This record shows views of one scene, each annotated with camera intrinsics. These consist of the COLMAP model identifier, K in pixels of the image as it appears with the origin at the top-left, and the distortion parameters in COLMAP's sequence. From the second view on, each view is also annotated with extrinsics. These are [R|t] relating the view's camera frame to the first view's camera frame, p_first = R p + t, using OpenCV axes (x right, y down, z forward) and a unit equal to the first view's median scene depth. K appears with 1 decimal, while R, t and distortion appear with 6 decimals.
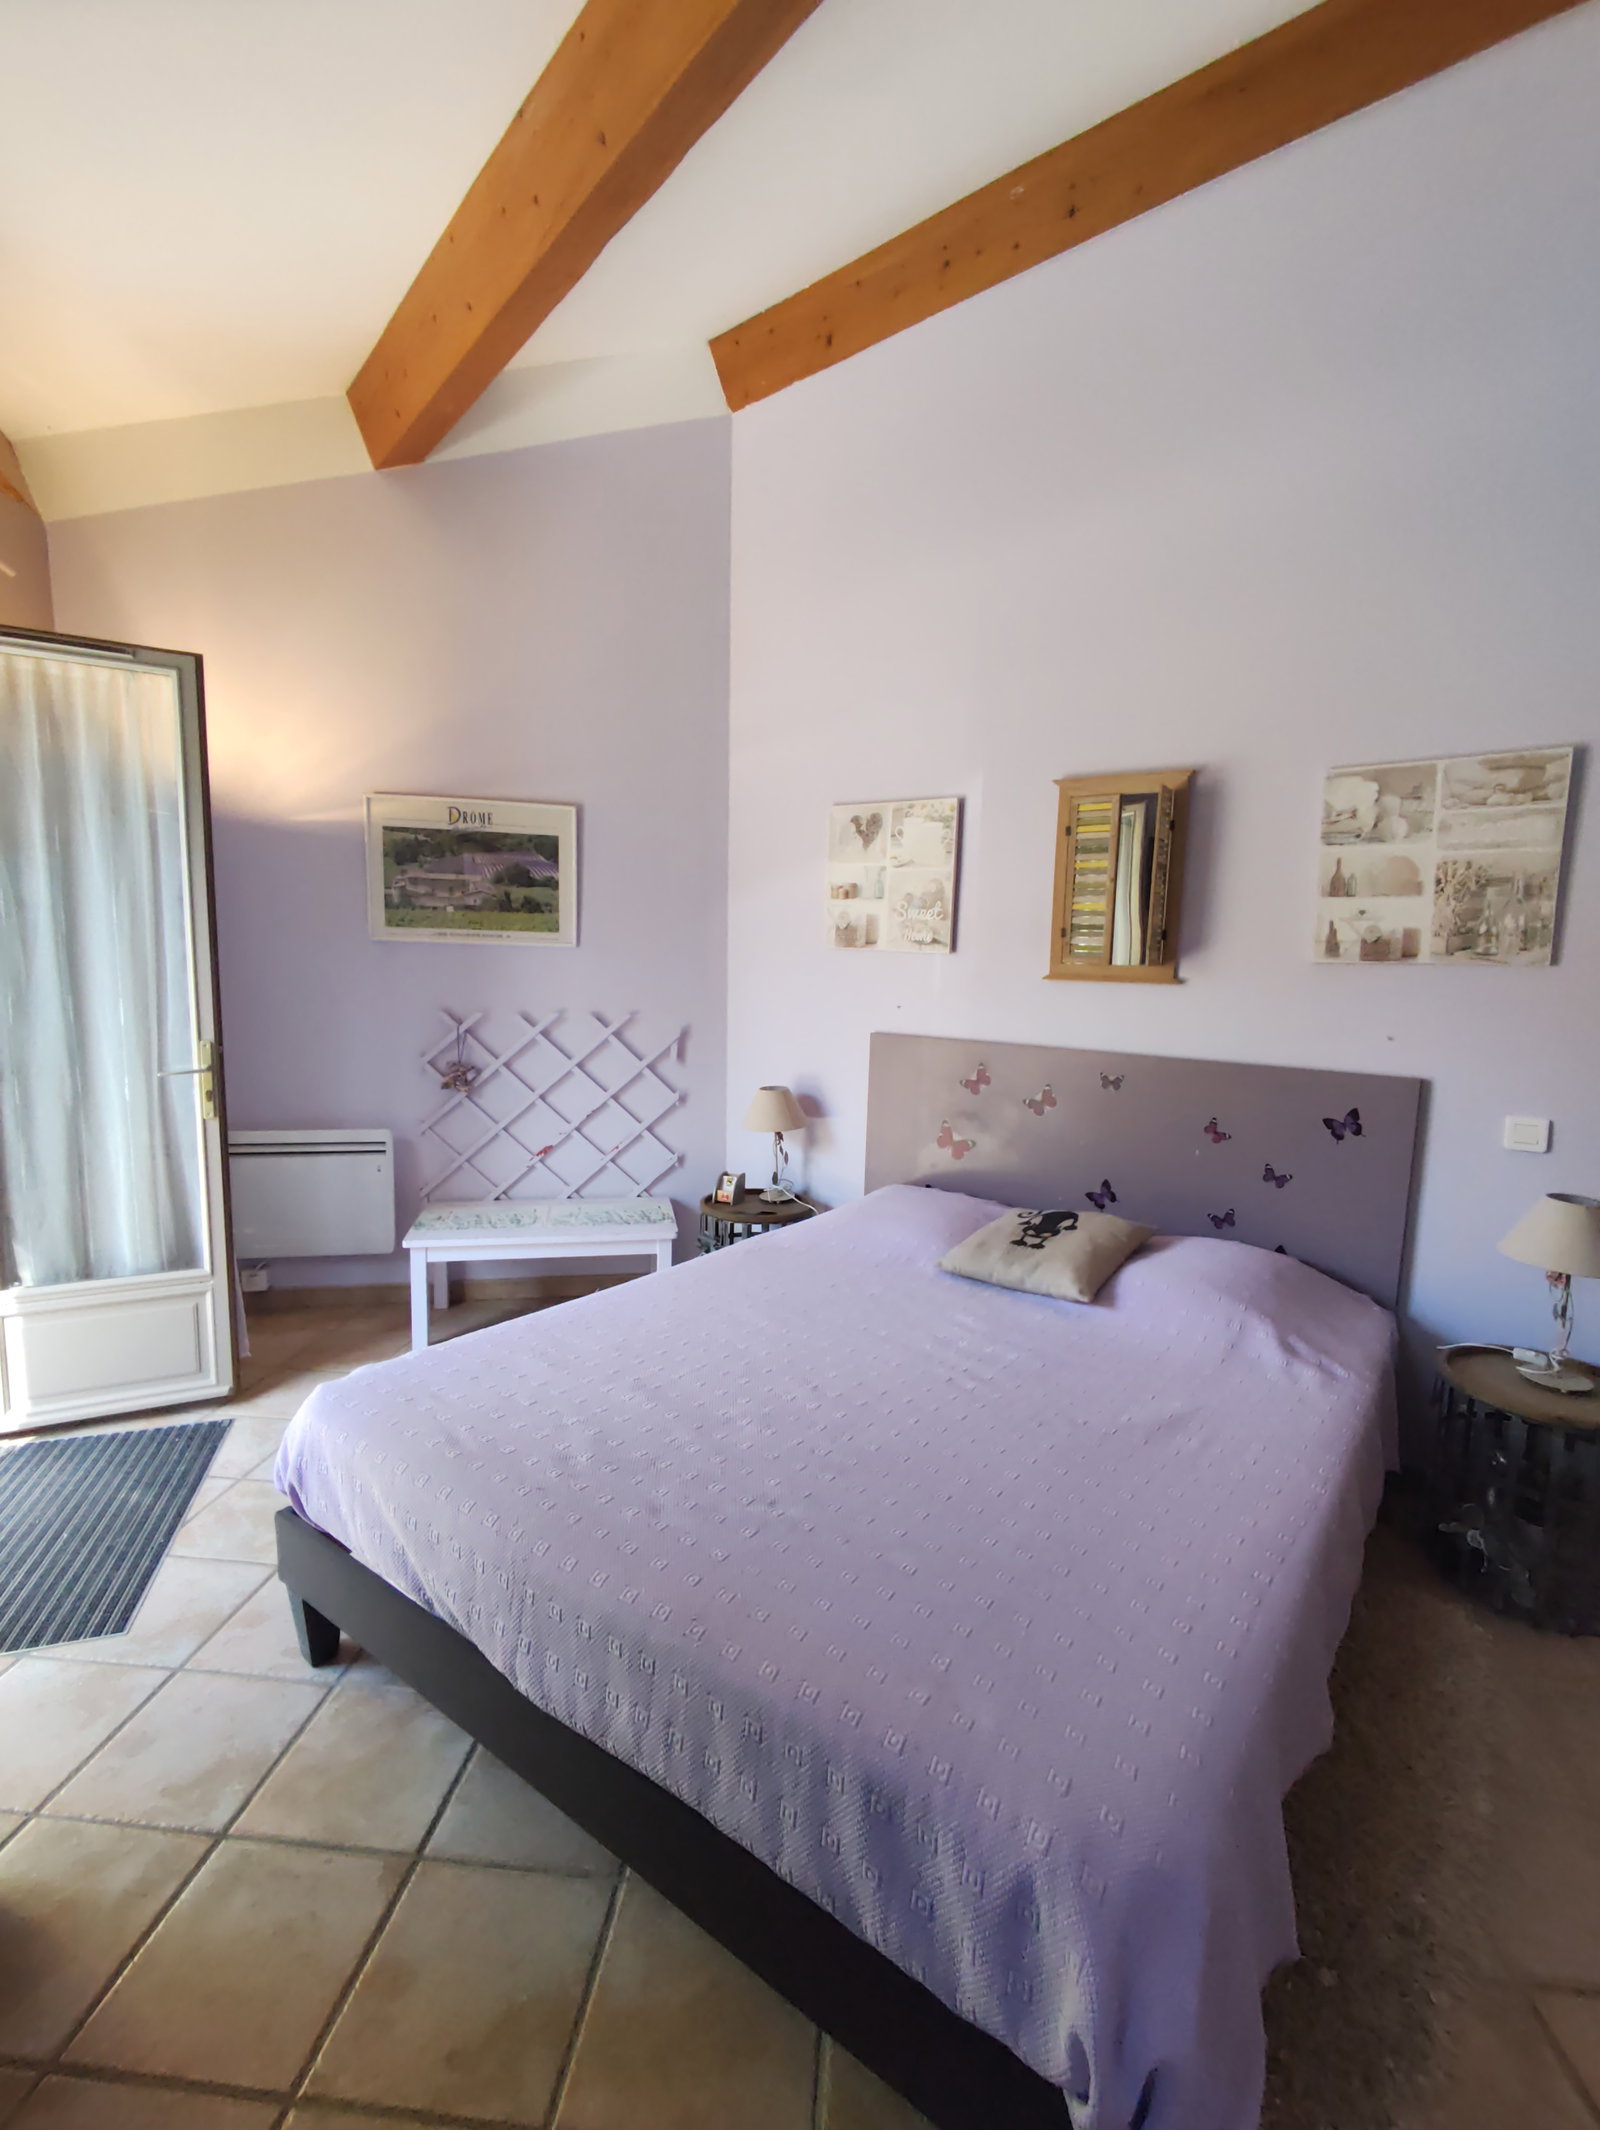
lens RADIAL K [[956.4, 0, 820.6], [0, 956.4, 1066.0], [0, 0, 1]] dist [-0.002743, -0.000550]
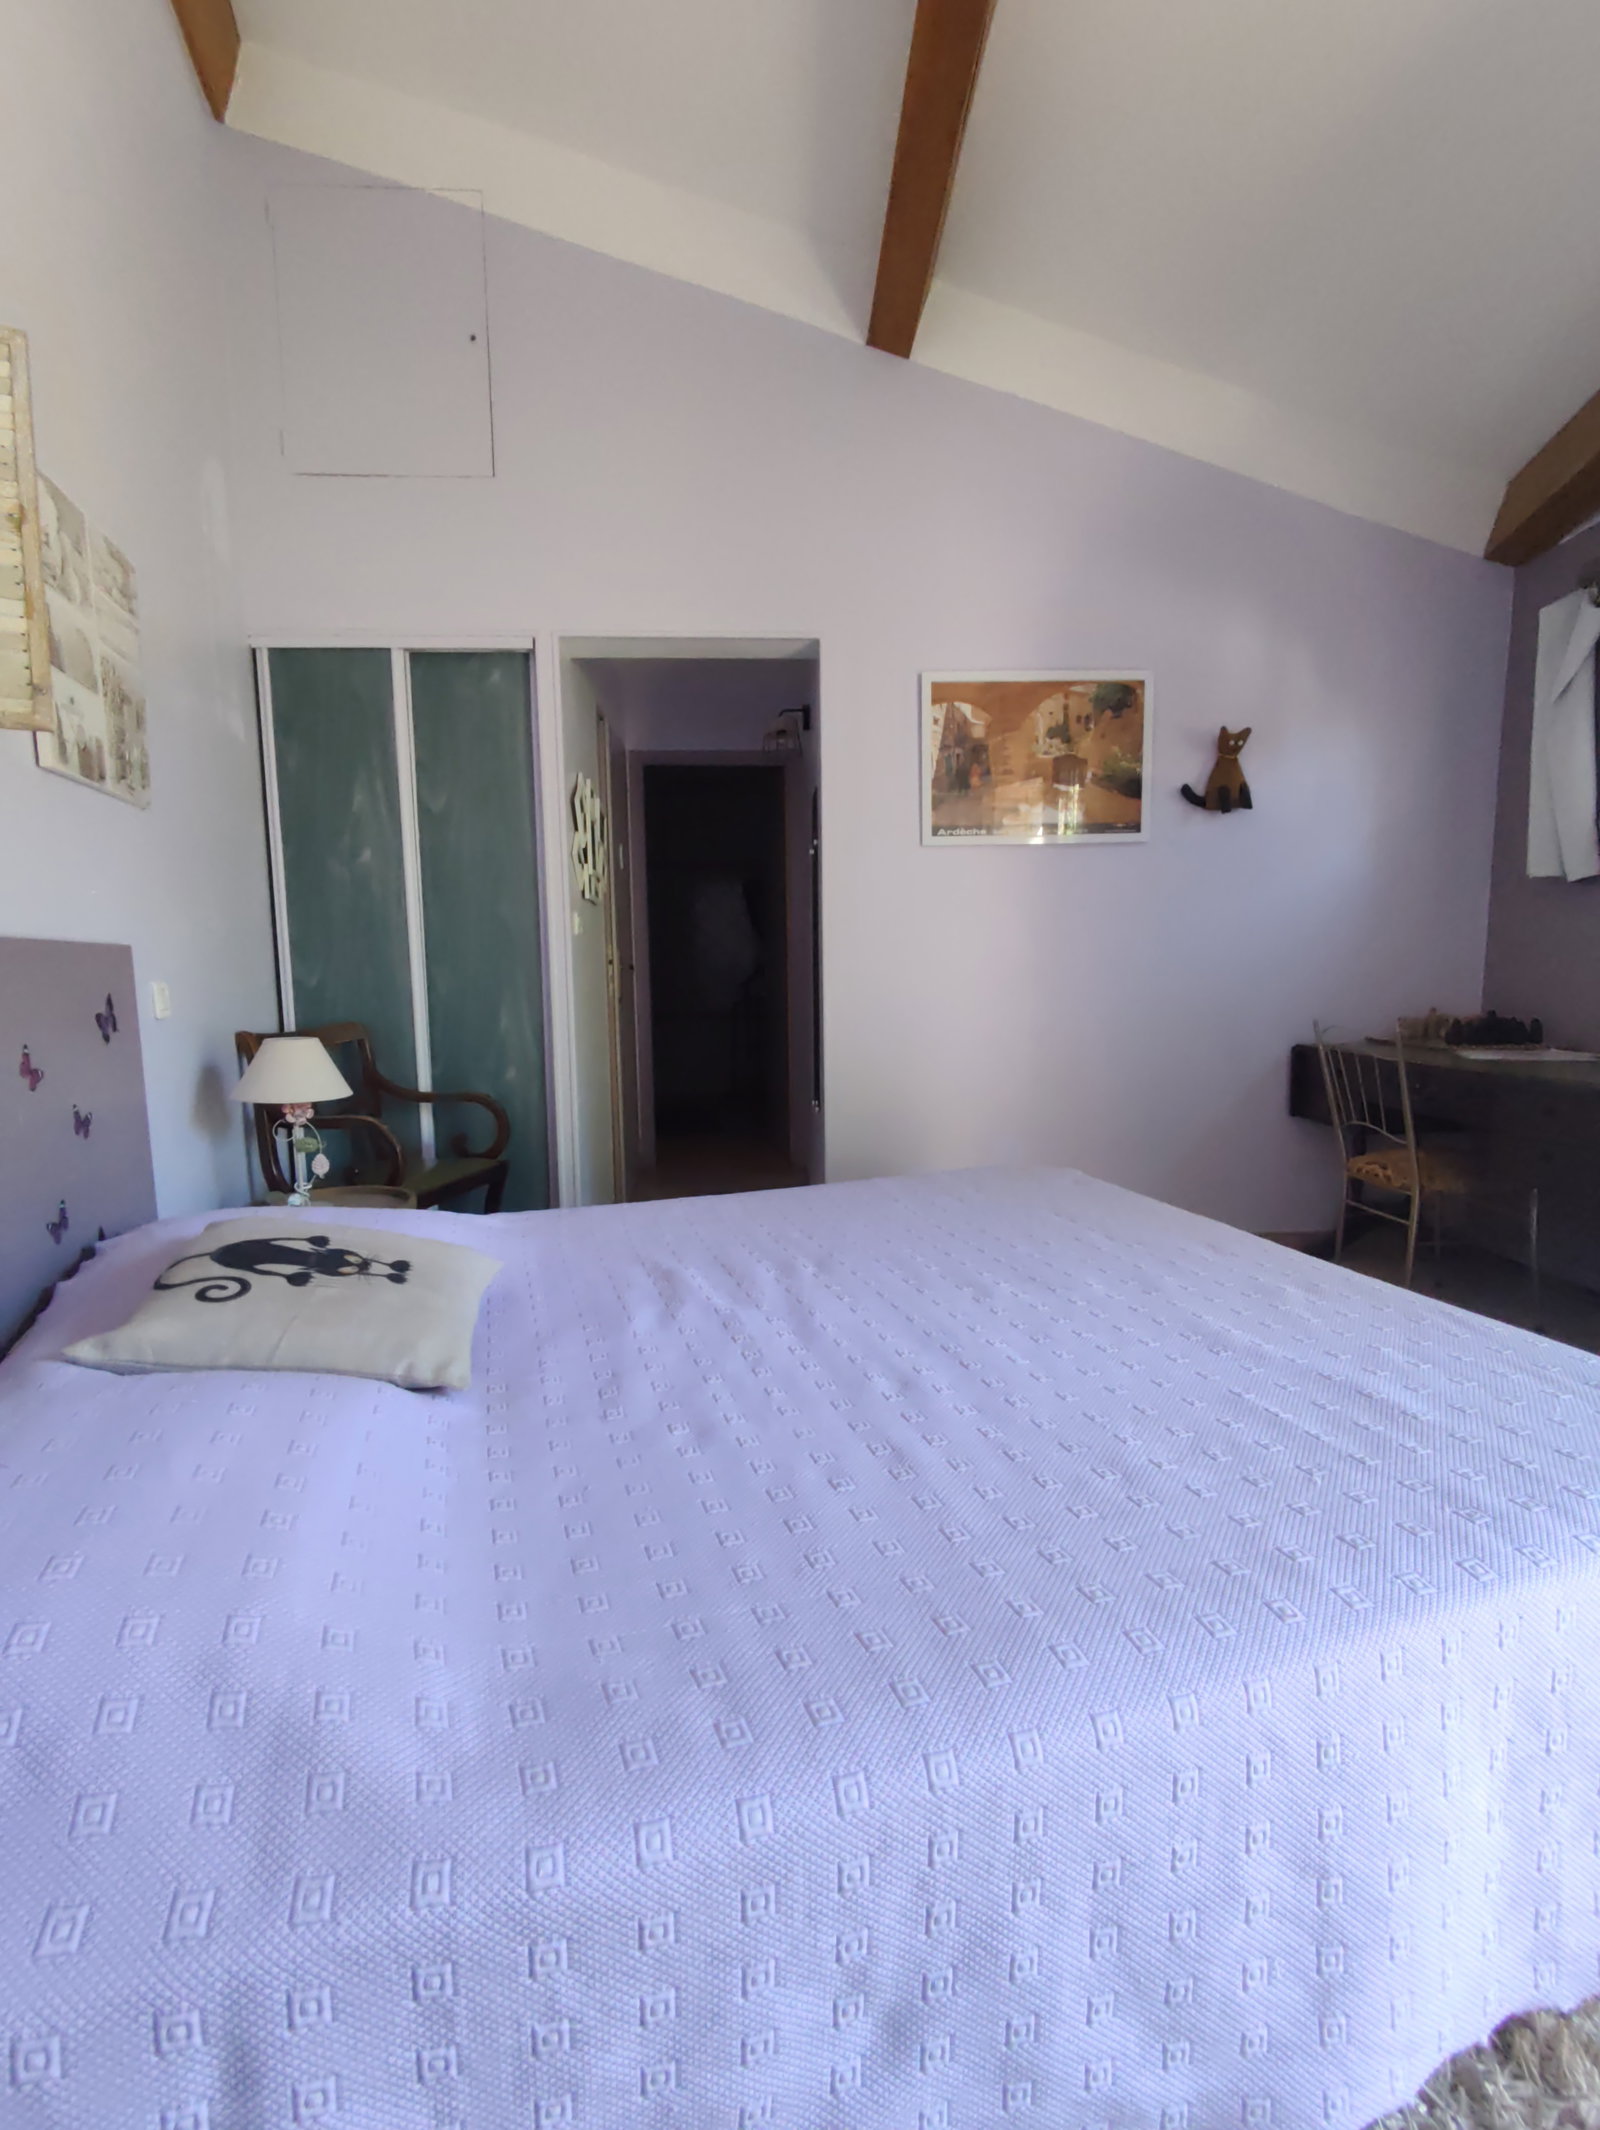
lens RADIAL K [[956.4, 0, 820.6], [0, 956.4, 1066.0], [0, 0, 1]] dist [-0.002743, -0.000550]
pose [[-0.809755, -0.081374, 0.581098, -0.200660], [0.057283, 0.974643, 0.216307, -0.018534], [-0.583965, 0.208443, -0.784561, 0.938226]]
